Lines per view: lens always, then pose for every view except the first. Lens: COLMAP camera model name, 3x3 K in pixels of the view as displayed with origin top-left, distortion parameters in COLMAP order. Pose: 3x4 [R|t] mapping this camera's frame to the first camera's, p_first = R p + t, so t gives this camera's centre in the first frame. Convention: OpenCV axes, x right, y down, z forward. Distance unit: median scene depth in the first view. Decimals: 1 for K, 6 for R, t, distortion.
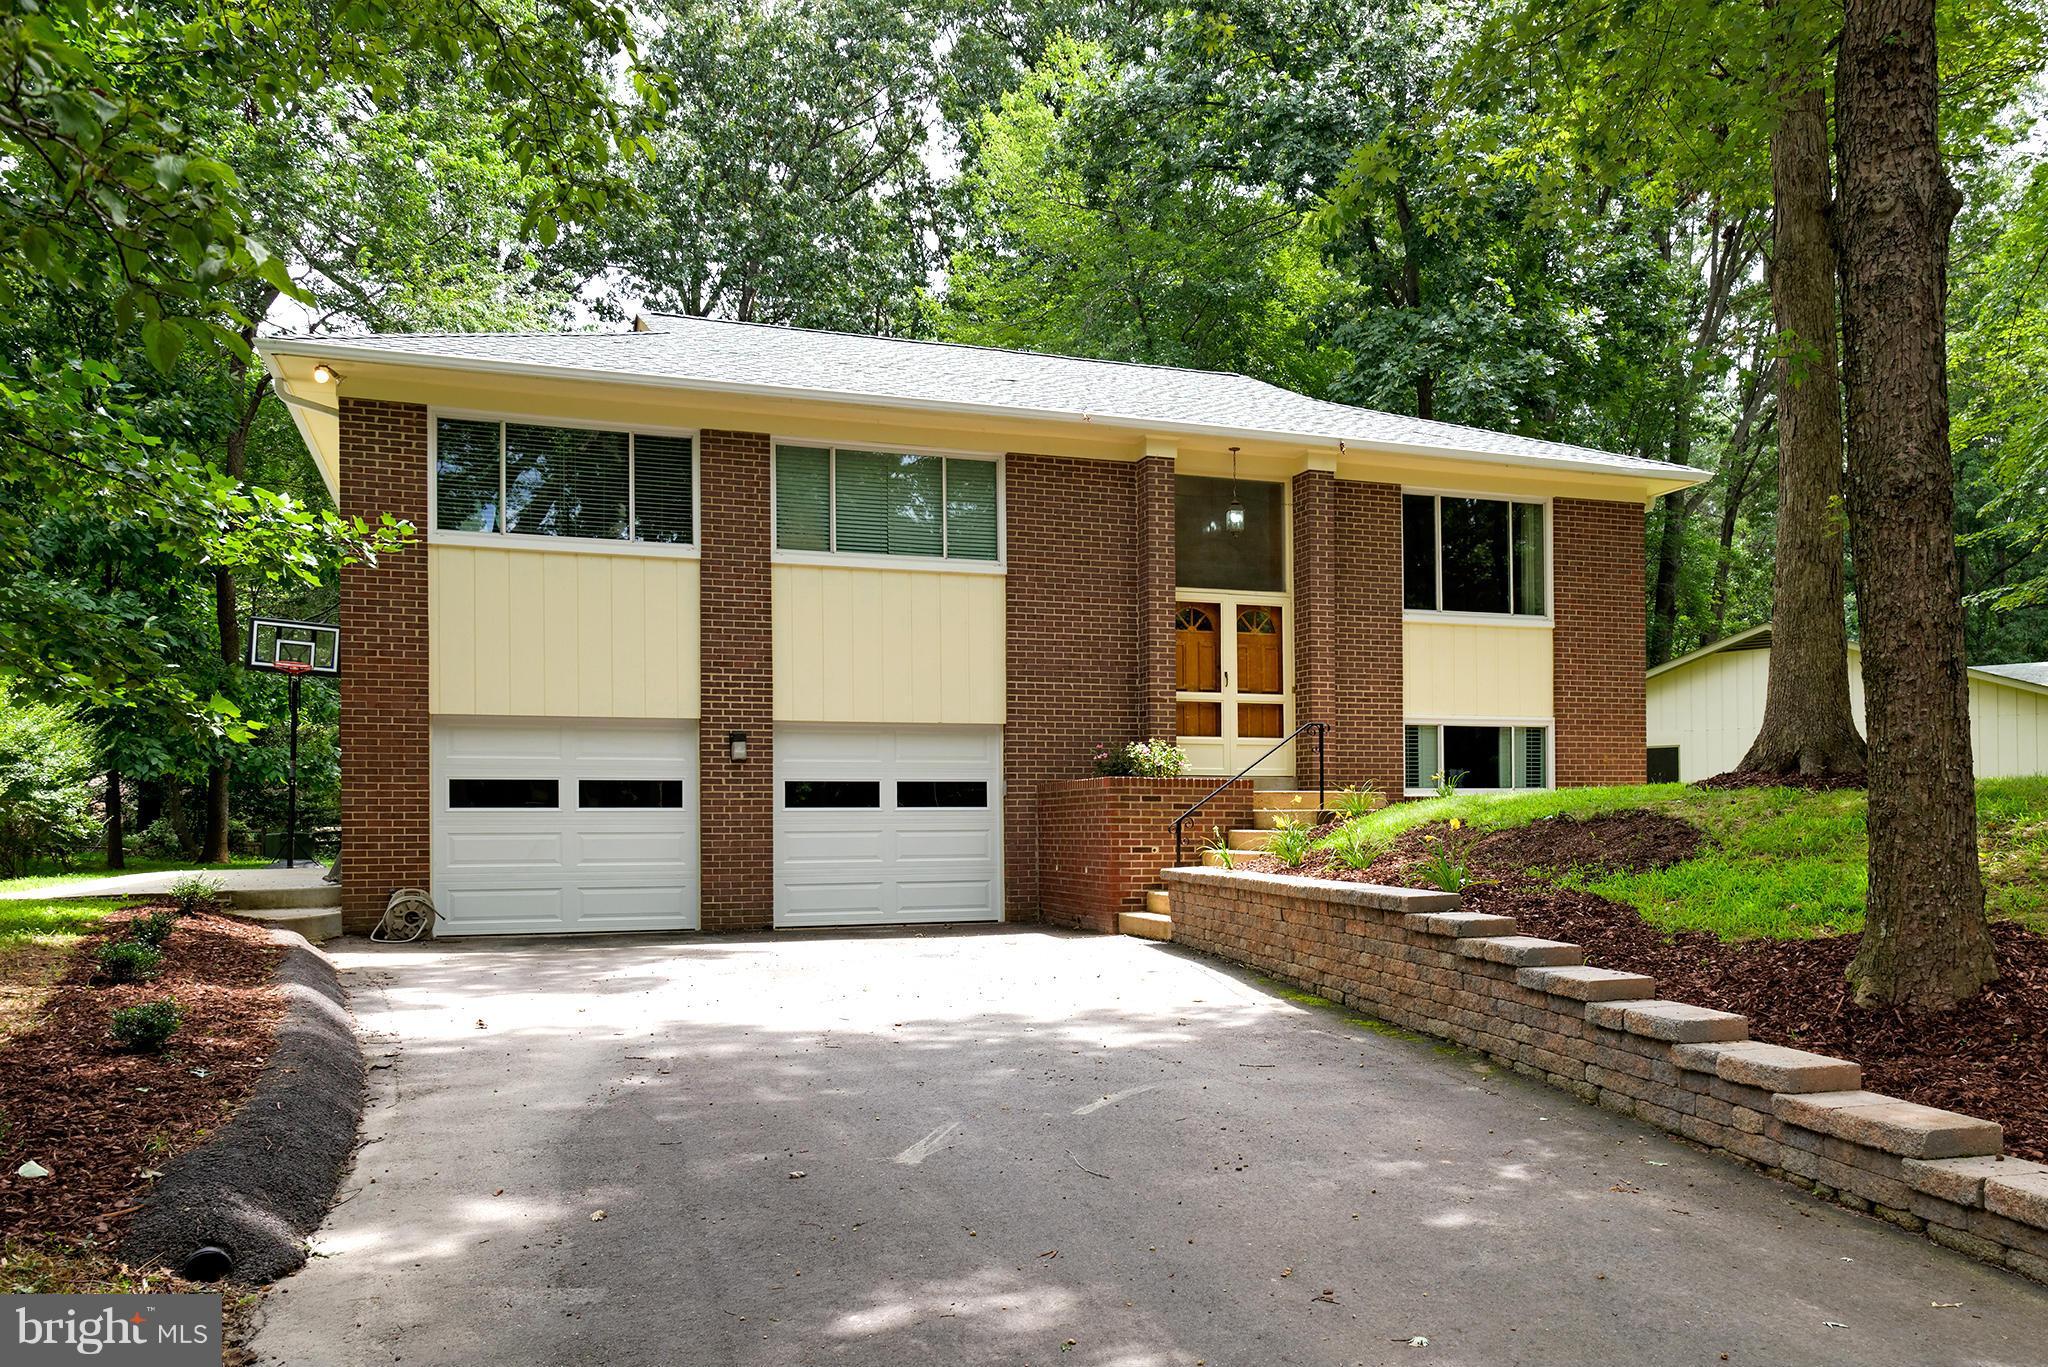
lens RADIAL K [[1400.3, 0, 1032.0], [0, 1400.3, 491.3], [0, 0, 1]] dist [0.003289, -0.002732]
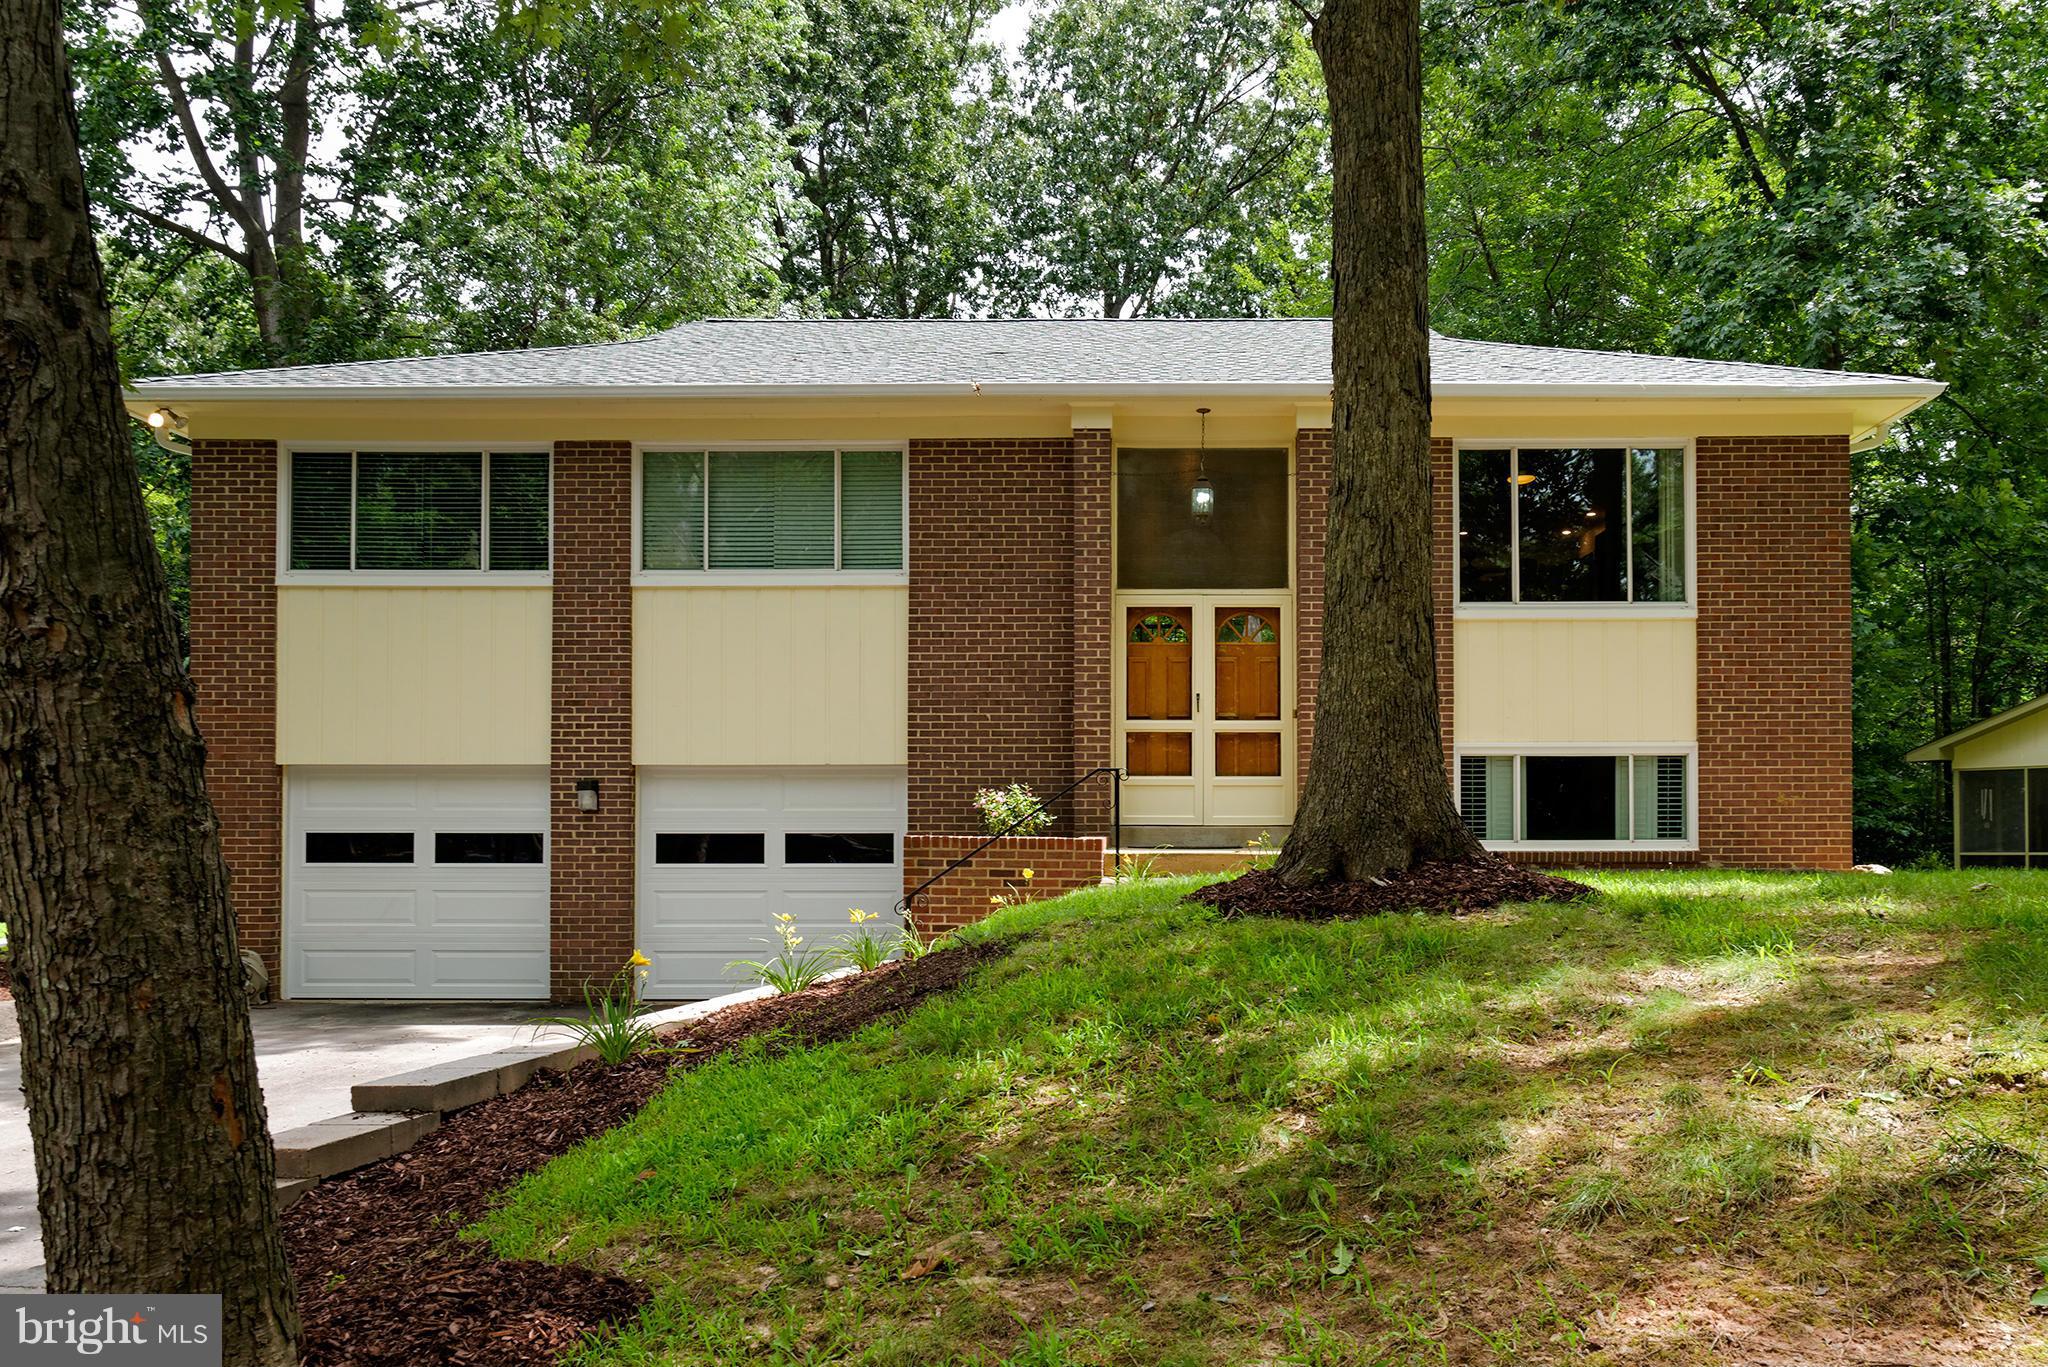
lens RADIAL K [[1600.8, 0, 1198.0], [0, 1600.8, 513.0], [0, 0, 1]] dist [0.006581, -0.002538]
pose [[0.943129, -0.068575, -0.325278, 0.468290], [0.070465, 0.997496, -0.005981, 0.035292], [0.324874, -0.017279, 0.945599, 0.159841]]
